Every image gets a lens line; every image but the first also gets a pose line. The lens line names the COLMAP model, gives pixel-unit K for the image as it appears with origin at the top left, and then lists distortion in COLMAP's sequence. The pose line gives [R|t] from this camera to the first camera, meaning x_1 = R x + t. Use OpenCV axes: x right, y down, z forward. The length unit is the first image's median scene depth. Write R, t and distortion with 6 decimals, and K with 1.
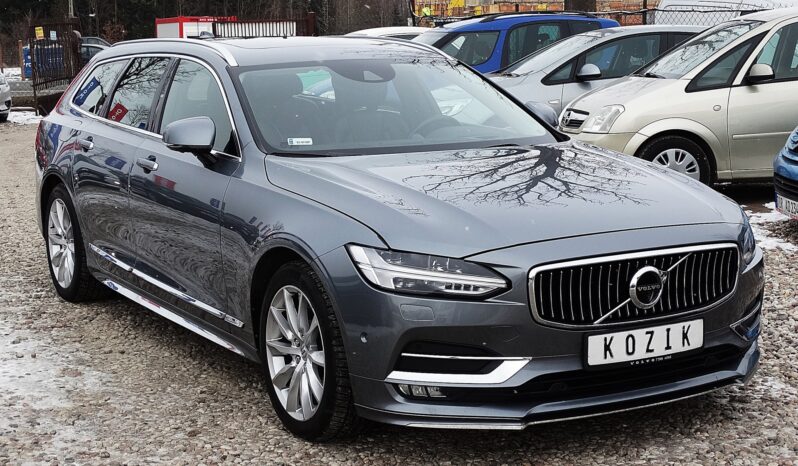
lens RADIAL K [[1381.8, 0, 399.0], [0, 1381.8, 233.0], [0, 0, 1]] dist [0.008763, -0.006033]
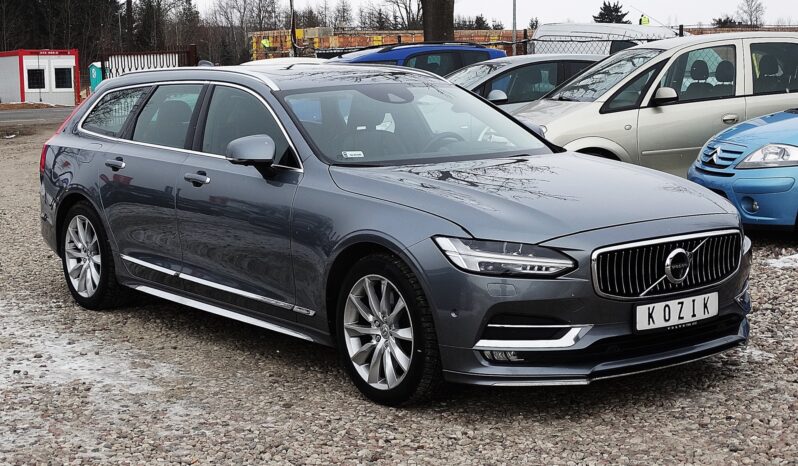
lens RADIAL K [[1381.8, 0, 399.0], [0, 1381.8, 233.0], [0, 0, 1]] dist [0.008763, -0.006033]
pose [[0.991654, -0.023092, 0.126842, -0.216113], [0.025933, 0.999447, -0.020793, 0.029161], [-0.126292, 0.023909, 0.991705, -0.176187]]
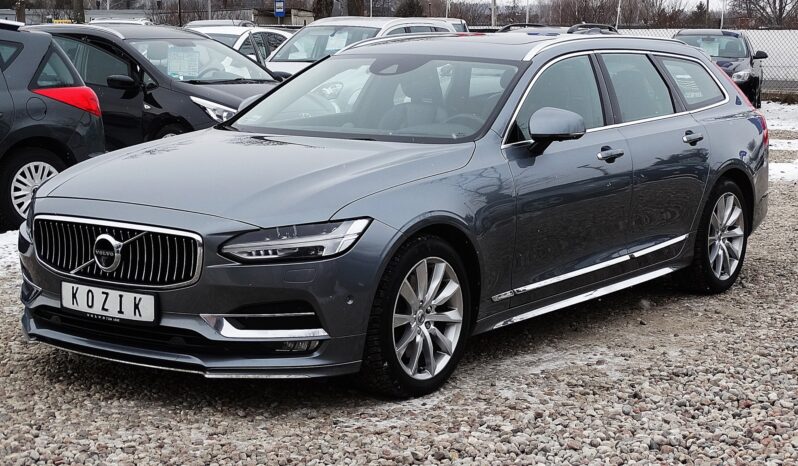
lens RADIAL K [[1479.0, 0, 399.0], [0, 1479.0, 233.0], [0, 0, 1]] dist [0.047874, 0.070852]
pose [[0.396342, 0.141049, -0.907203, 1.358835], [-0.146482, 0.985185, 0.089178, -0.118770], [0.906342, 0.097544, 0.411132, 0.710094]]
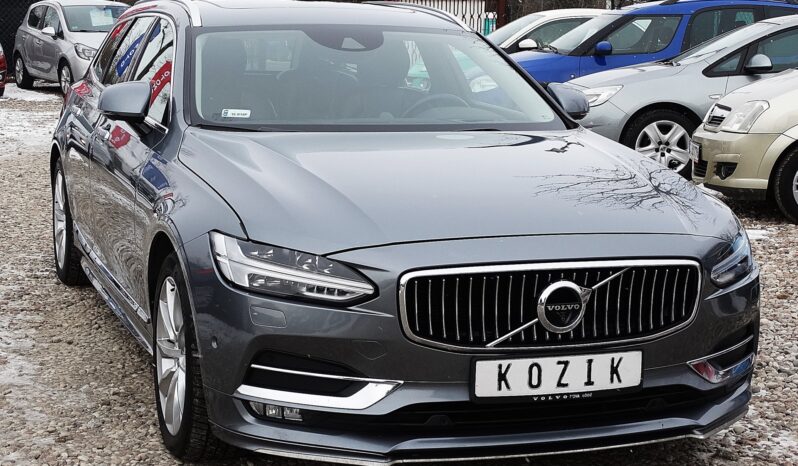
lens RADIAL K [[1479.0, 0, 399.0], [0, 1479.0, 233.0], [0, 0, 1]] dist [0.047874, 0.070852]
pose [[0.982923, 0.060646, -0.173735, 0.231613], [-0.060872, 0.998137, 0.004030, -0.001568], [0.173656, 0.006615, 0.984784, 0.125382]]
